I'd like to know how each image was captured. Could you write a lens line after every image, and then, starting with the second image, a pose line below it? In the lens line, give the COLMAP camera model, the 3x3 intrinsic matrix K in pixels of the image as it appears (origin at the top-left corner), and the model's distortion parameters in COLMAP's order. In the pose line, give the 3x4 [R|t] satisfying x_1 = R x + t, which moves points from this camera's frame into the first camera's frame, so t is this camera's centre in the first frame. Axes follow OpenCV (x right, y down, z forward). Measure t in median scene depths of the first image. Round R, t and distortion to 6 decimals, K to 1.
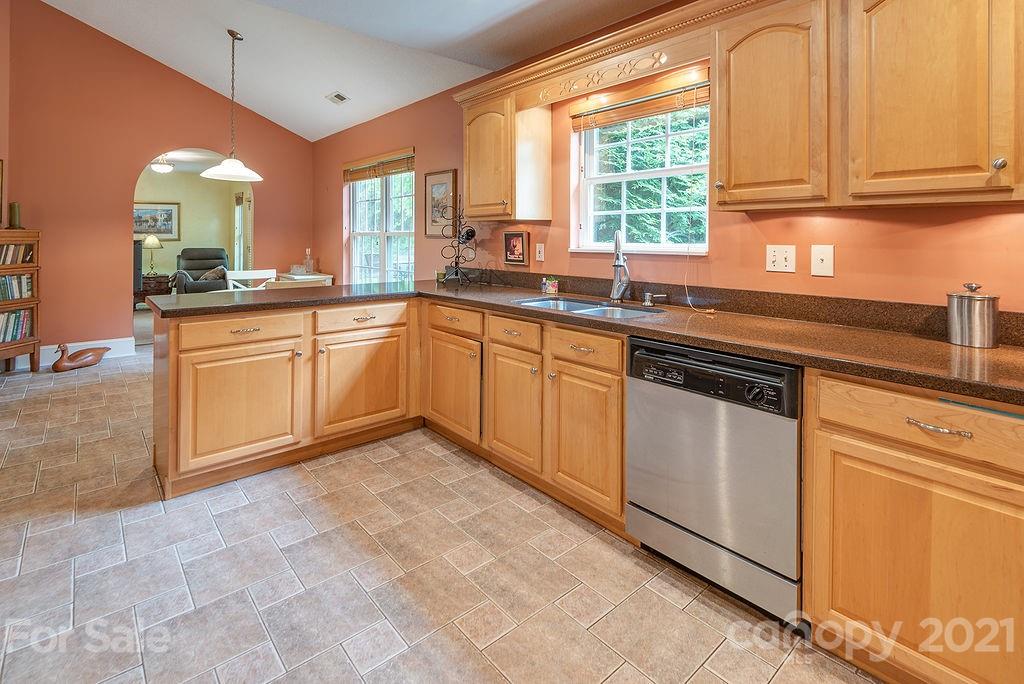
lens RADIAL K [[499.8, 0, 530.1], [0, 499.8, 246.8], [0, 0, 1]] dist [0.025583, -0.008572]
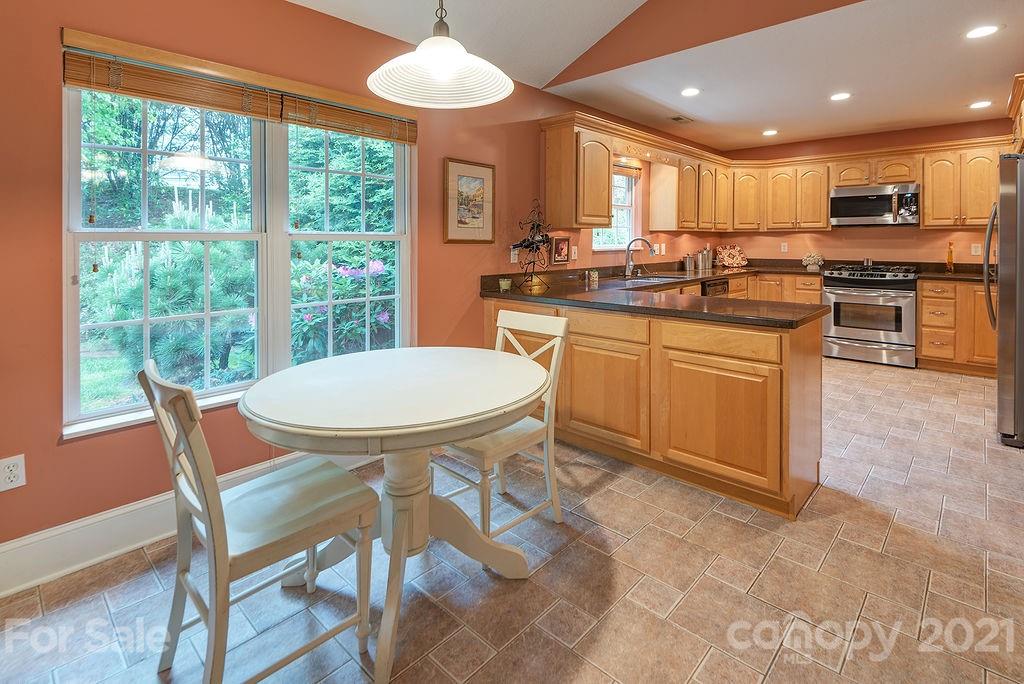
lens RADIAL K [[499.8, 0, 514.2], [0, 499.8, 247.3], [0, 0, 1]] dist [0.025583, -0.008572]
pose [[-0.097854, -0.016002, 0.995072, -1.517003], [0.022062, 0.999590, 0.018245, -0.037125], [-0.994956, 0.023738, -0.097460, 1.534194]]
